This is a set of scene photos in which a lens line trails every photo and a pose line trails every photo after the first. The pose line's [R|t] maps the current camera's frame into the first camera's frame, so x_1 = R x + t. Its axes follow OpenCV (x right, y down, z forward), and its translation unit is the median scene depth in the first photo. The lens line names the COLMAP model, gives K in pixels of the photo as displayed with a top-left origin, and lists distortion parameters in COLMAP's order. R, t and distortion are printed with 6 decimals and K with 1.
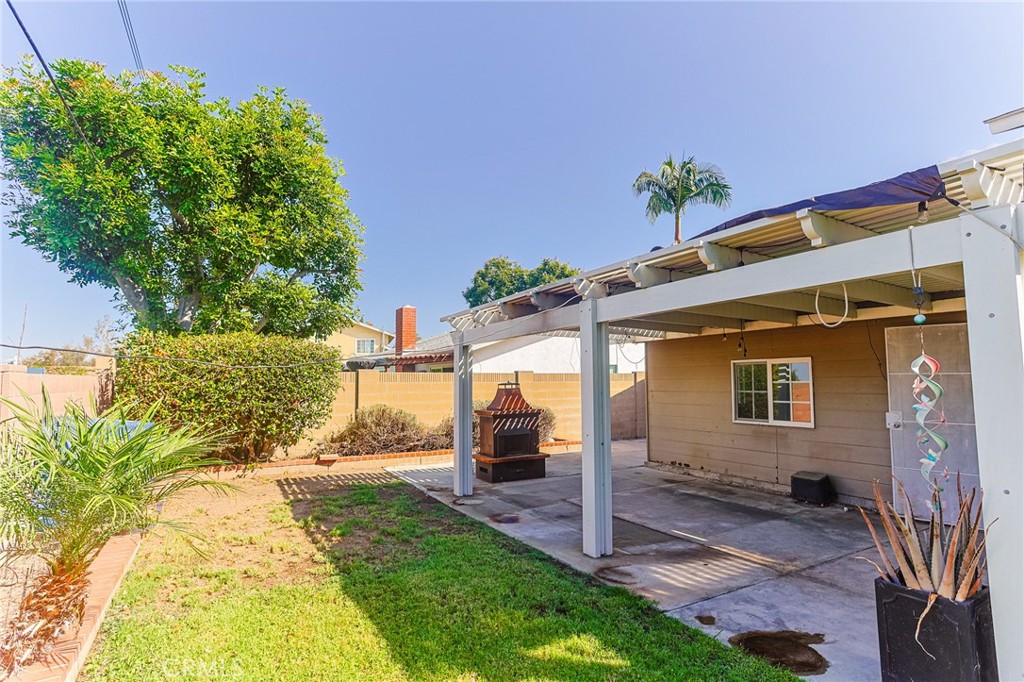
lens RADIAL K [[521.6, 0, 504.6], [0, 521.6, 343.8], [0, 0, 1]] dist [-0.023677, 0.002626]
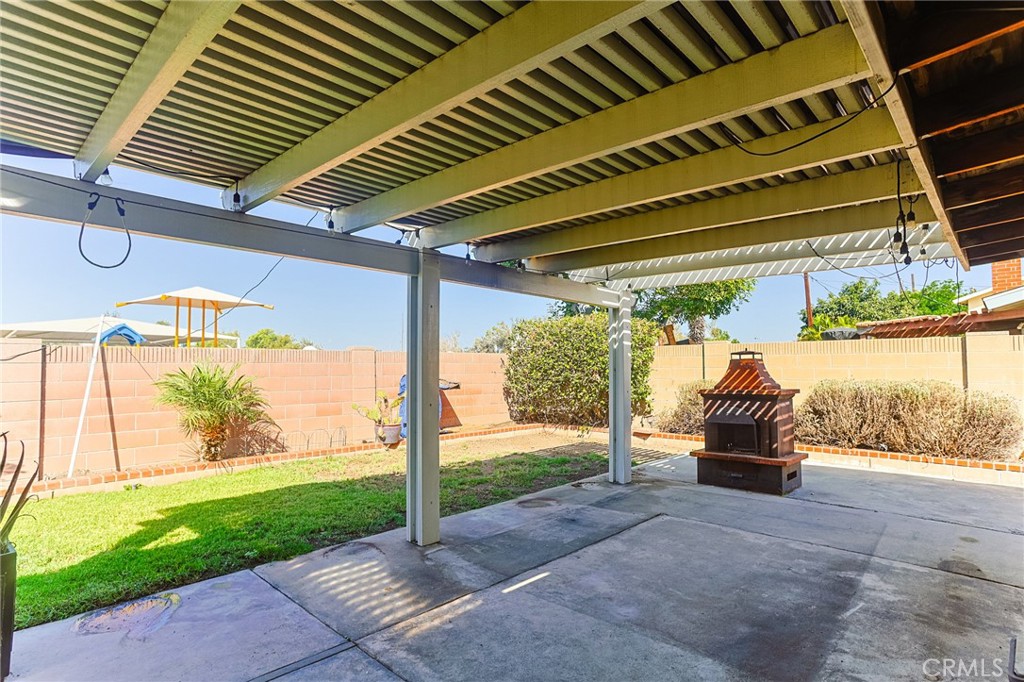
lens RADIAL K [[521.6, 0, 511.8], [0, 521.6, 336.4], [0, 0, 1]] dist [-0.023677, 0.002626]
pose [[0.295034, -0.054569, -0.953927, 1.148088], [0.075242, 0.996594, -0.033739, 0.106970], [0.952520, -0.061822, 0.298135, 0.959613]]
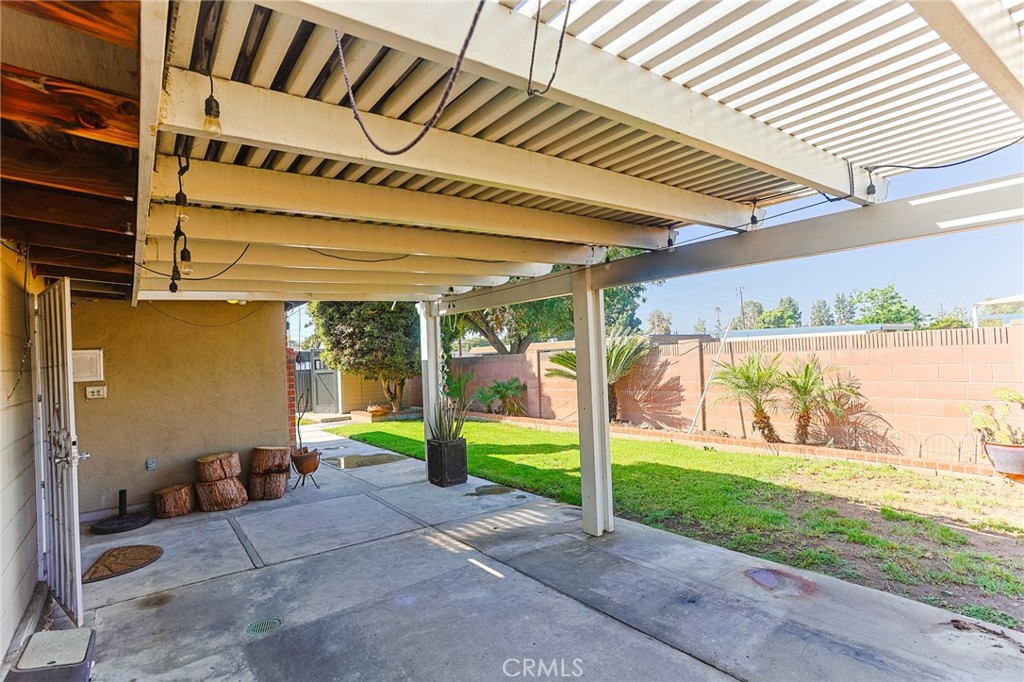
lens RADIAL K [[521.6, 0, 518.0], [0, 521.6, 345.7], [0, 0, 1]] dist [-0.023677, 0.002626]
pose [[-0.987841, 0.043712, -0.149195, 0.480583], [0.059181, 0.993138, -0.100871, 0.161406], [0.143762, -0.108474, -0.983649, 2.079069]]
